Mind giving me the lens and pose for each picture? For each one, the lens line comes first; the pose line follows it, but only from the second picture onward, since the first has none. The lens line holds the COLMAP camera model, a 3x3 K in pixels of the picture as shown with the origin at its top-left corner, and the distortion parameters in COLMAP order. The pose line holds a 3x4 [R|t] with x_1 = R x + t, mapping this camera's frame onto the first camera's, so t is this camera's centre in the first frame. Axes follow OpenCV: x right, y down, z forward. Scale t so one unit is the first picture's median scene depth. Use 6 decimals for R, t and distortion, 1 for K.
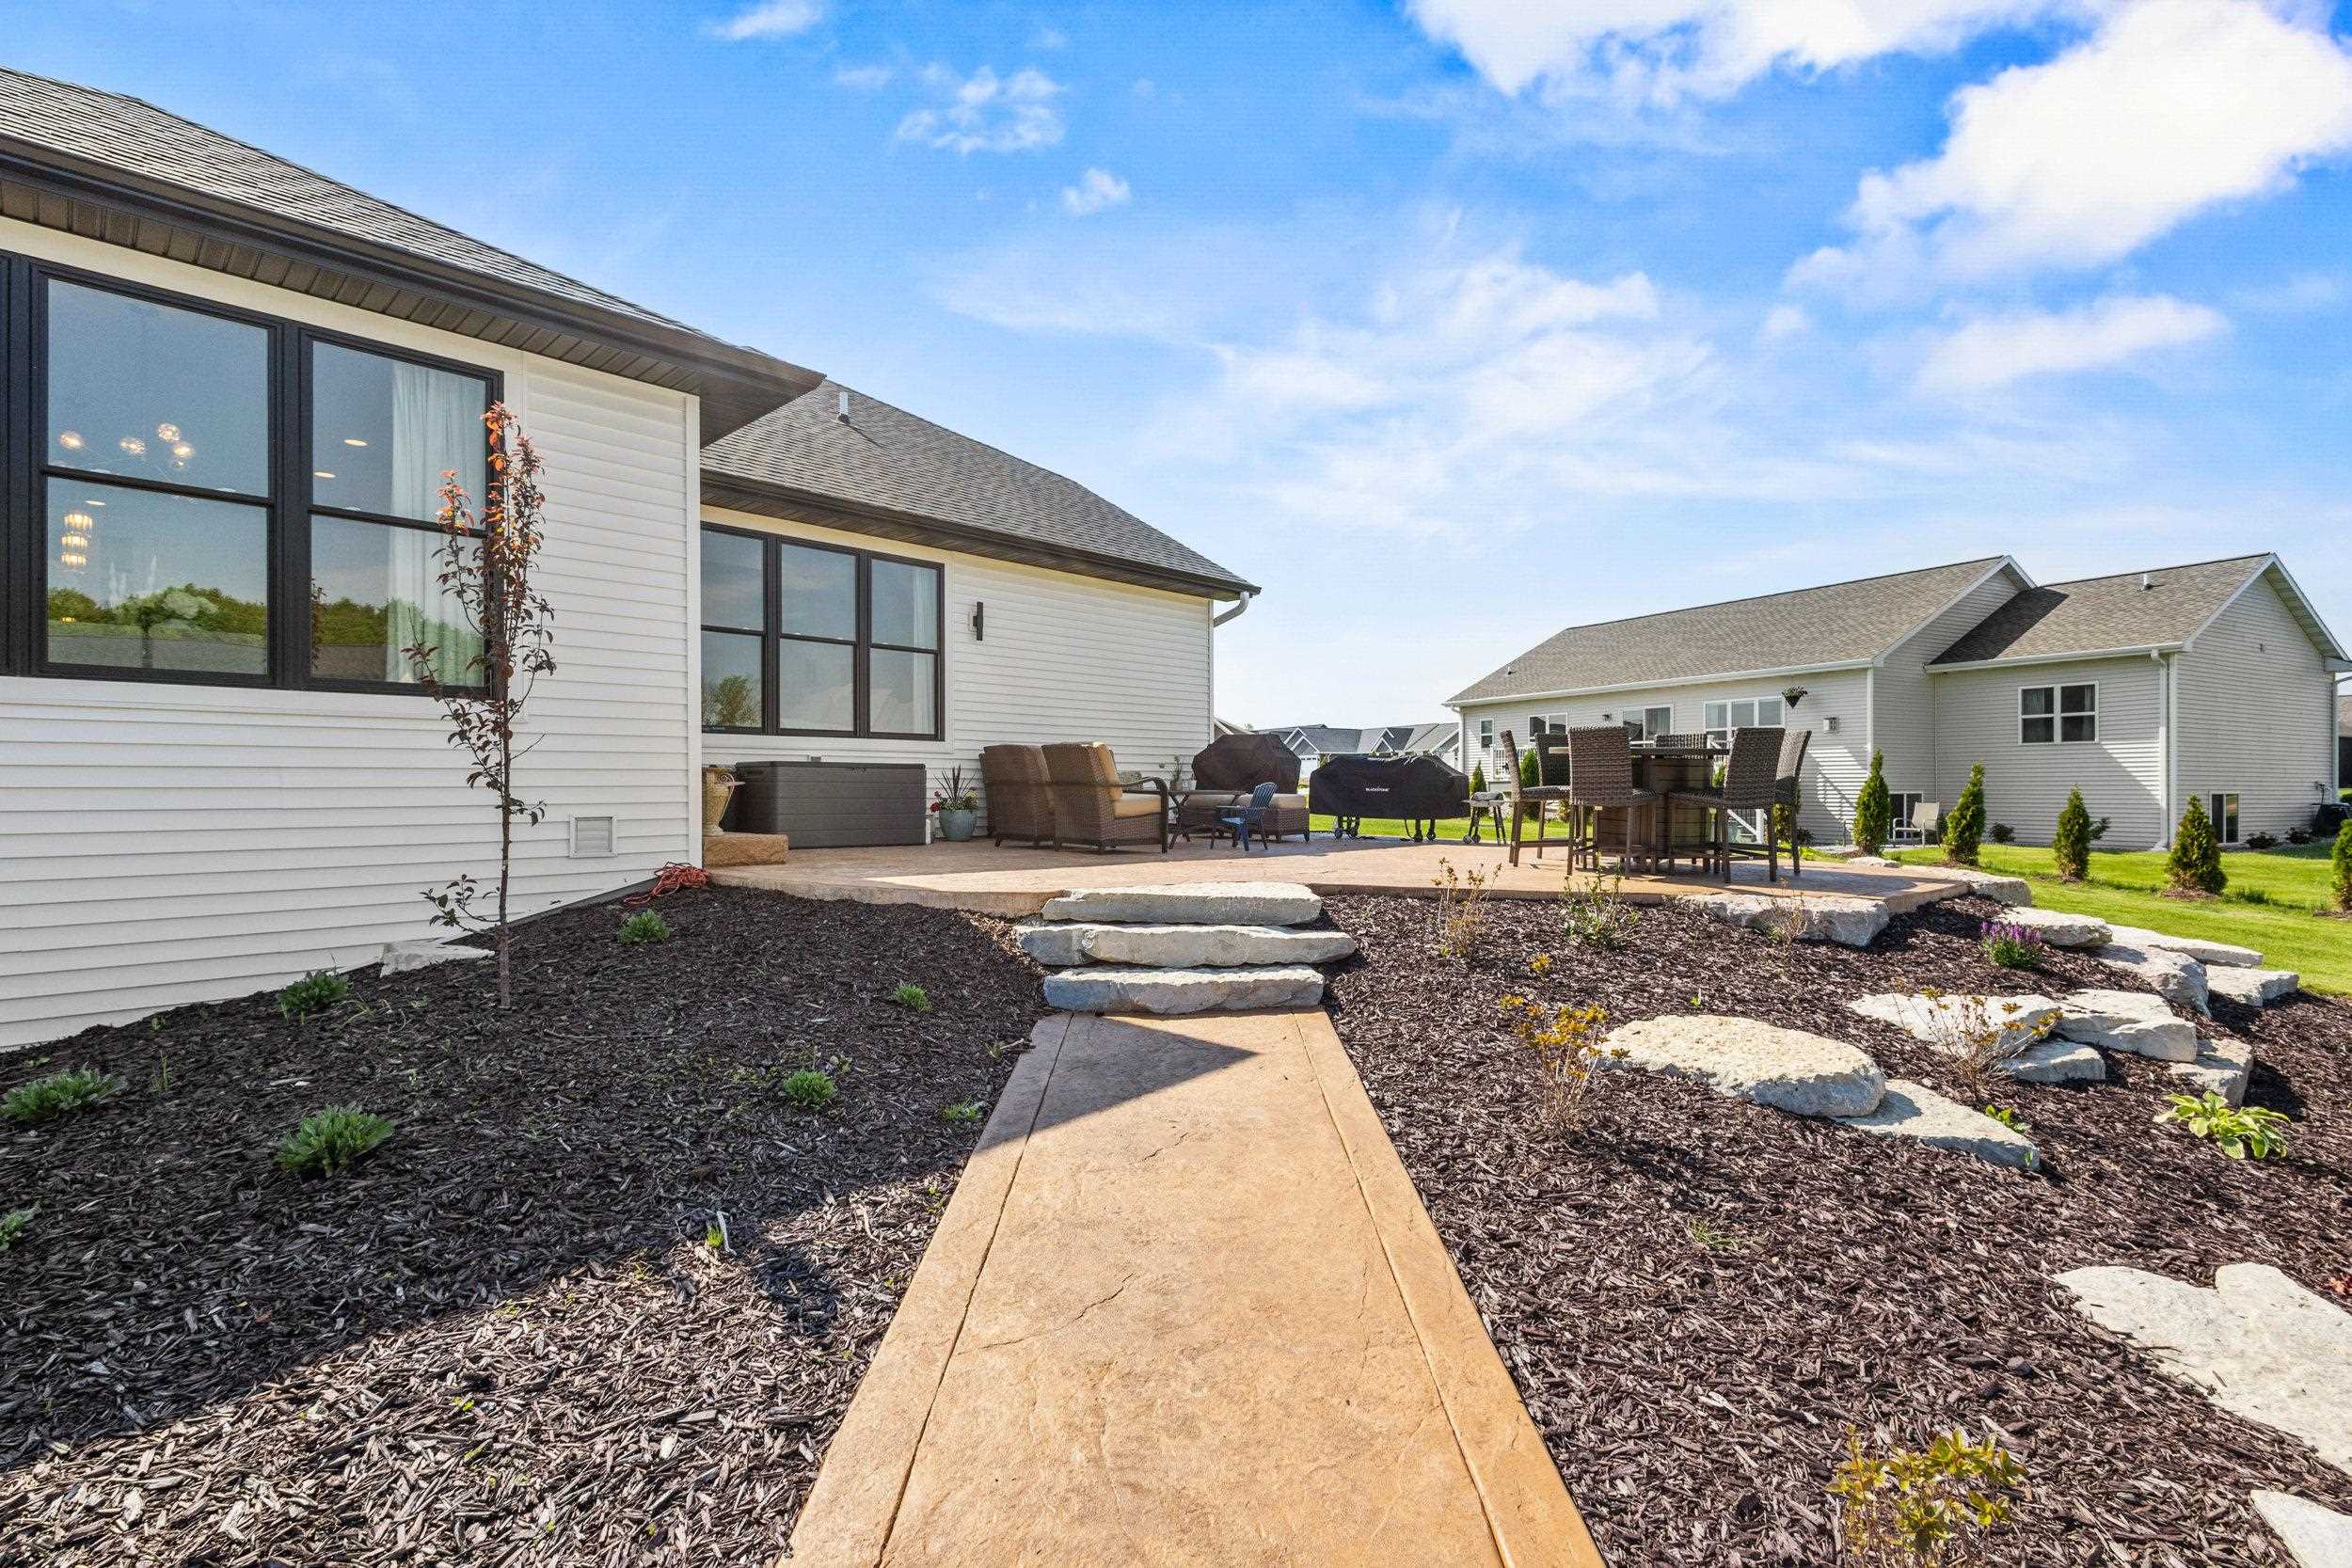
lens RADIAL K [[1088.3, 0, 1169.0], [0, 1088.3, 783.4], [0, 0, 1]] dist [0.011523, -0.002870]
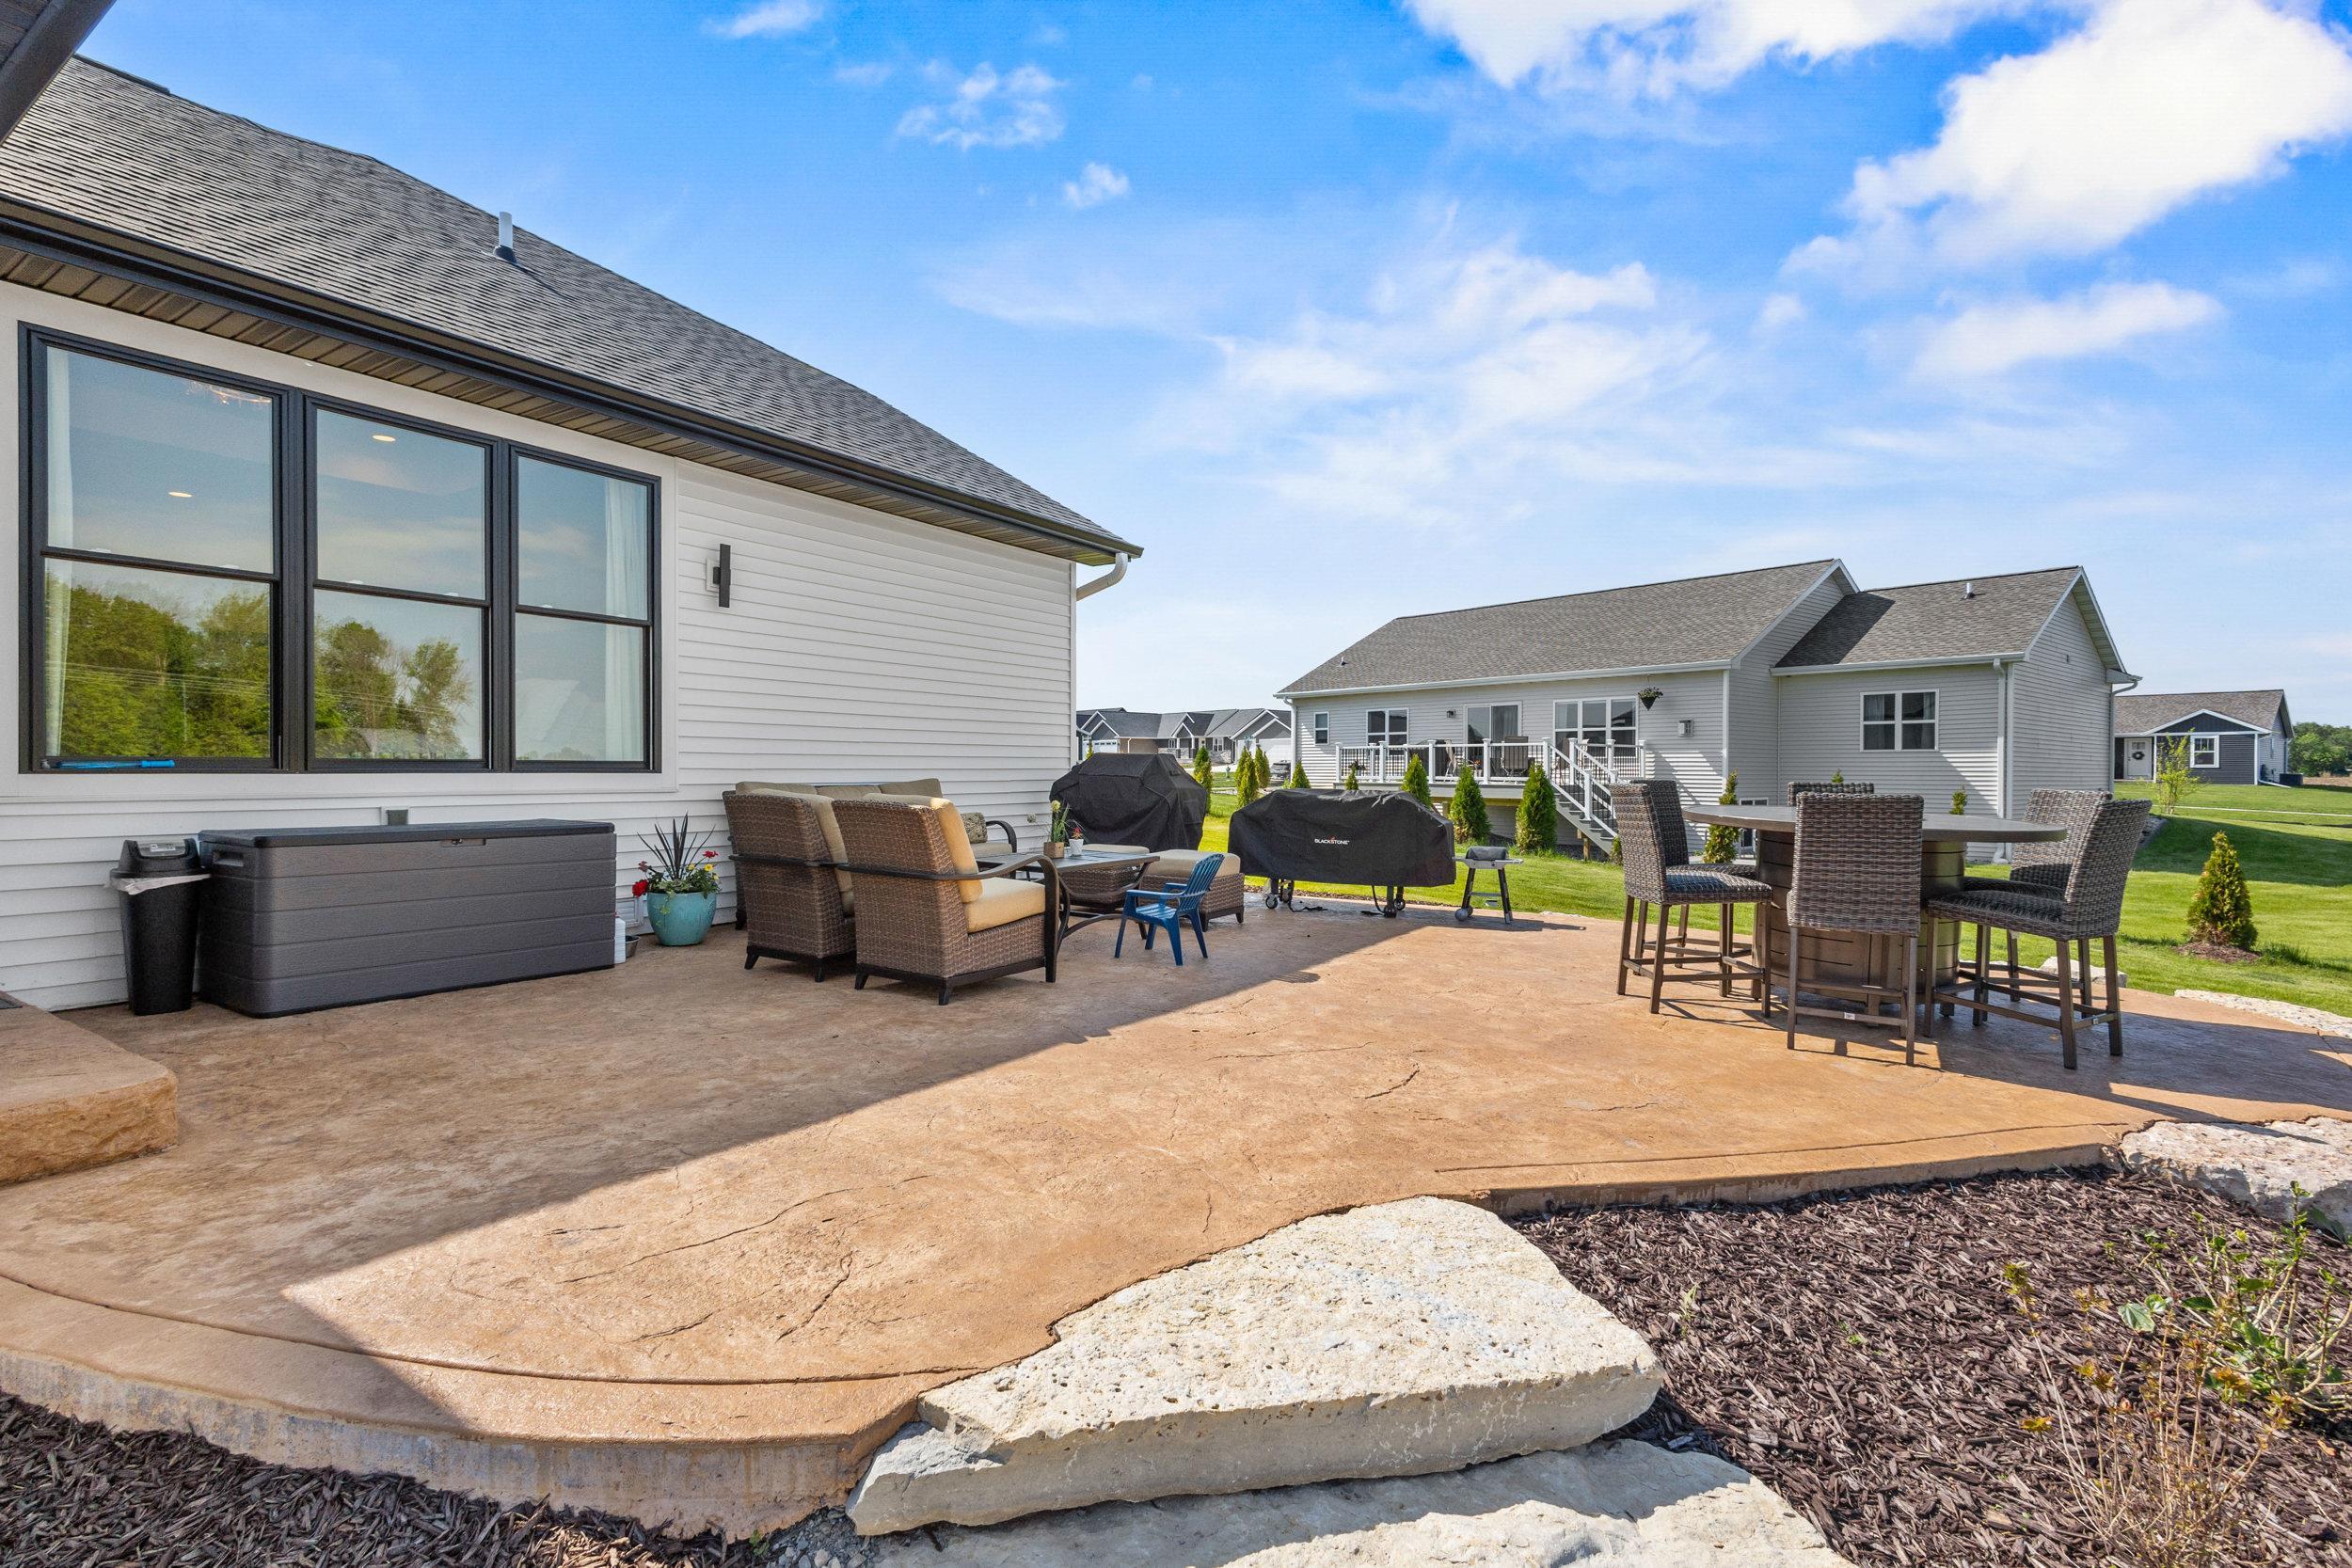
lens RADIAL K [[1088.3, 0, 1170.1], [0, 1088.3, 779.7], [0, 0, 1]] dist [0.011523, -0.002870]
pose [[0.981749, 0.003623, 0.190148, -0.037049], [-0.006300, 0.999889, 0.013479, -0.037234], [-0.190078, -0.014431, 0.981663, 0.295654]]
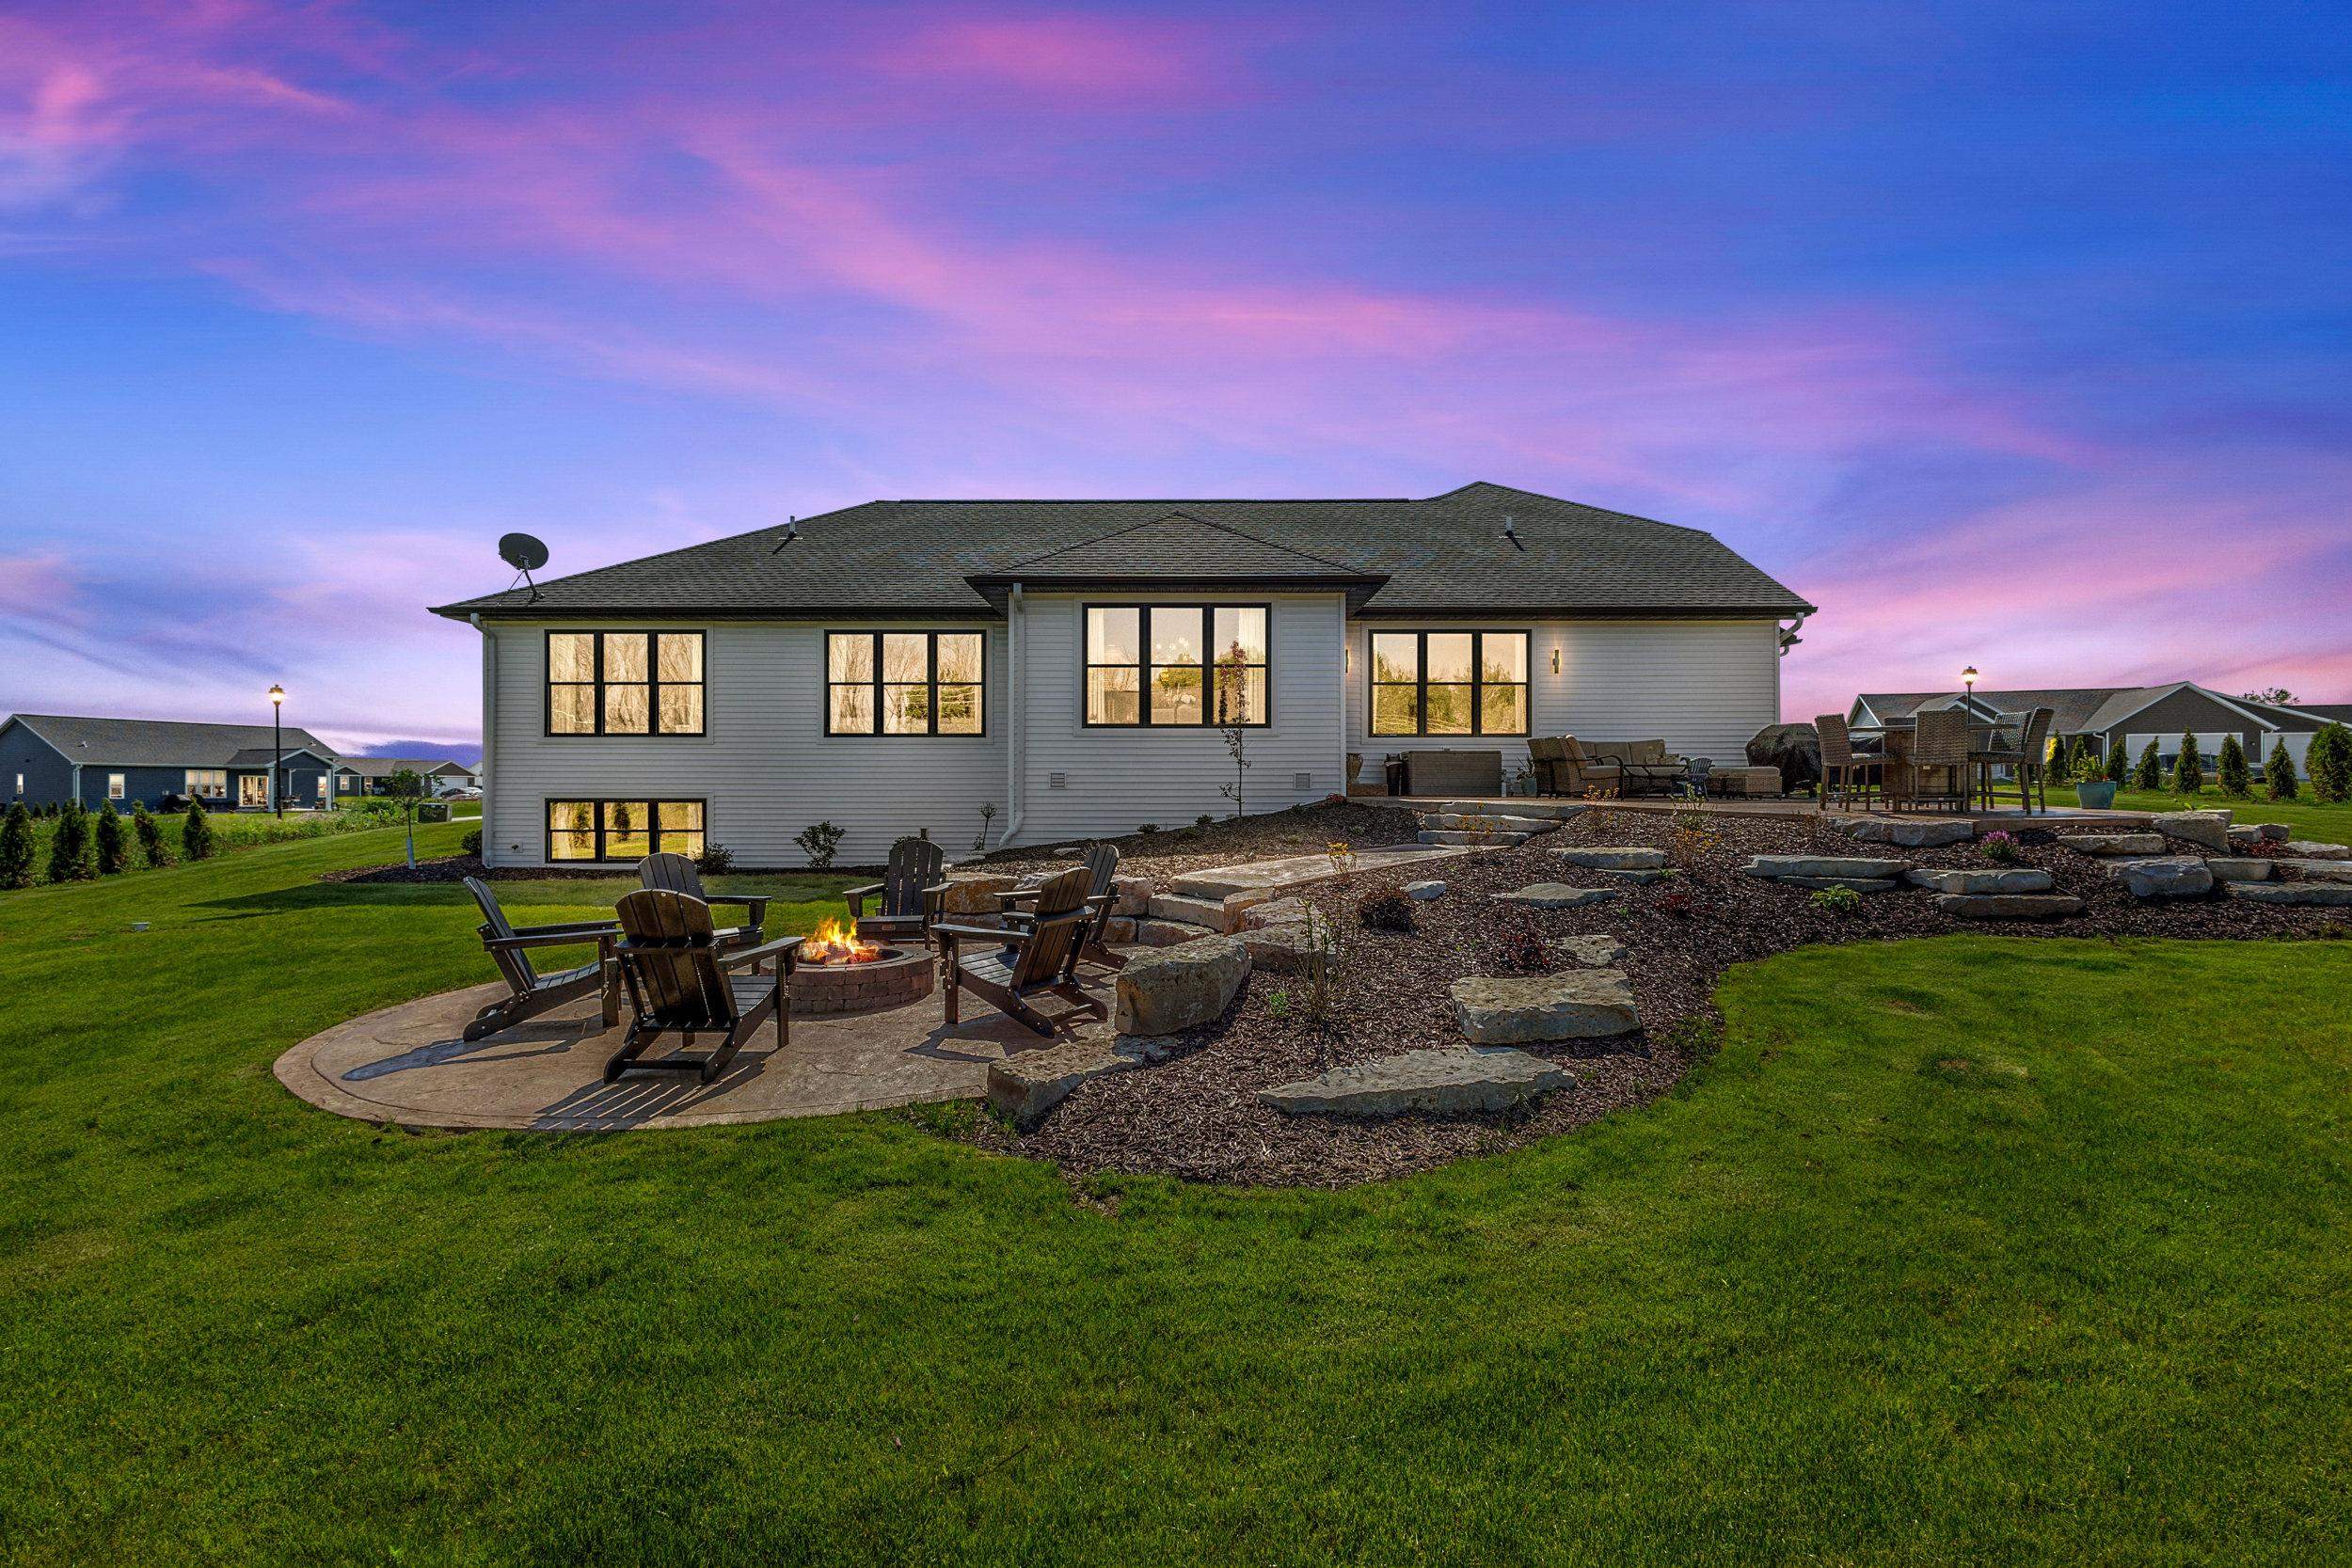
lens RADIAL K [[1088.3, 0, 1169.7], [0, 1088.3, 751.4], [0, 0, 1]] dist [0.011523, -0.002870]
pose [[0.691665, -0.023280, -0.721843, 0.500007], [0.001202, 0.999516, -0.031083, 0.027004], [0.722217, 0.020631, 0.691358, -0.439319]]
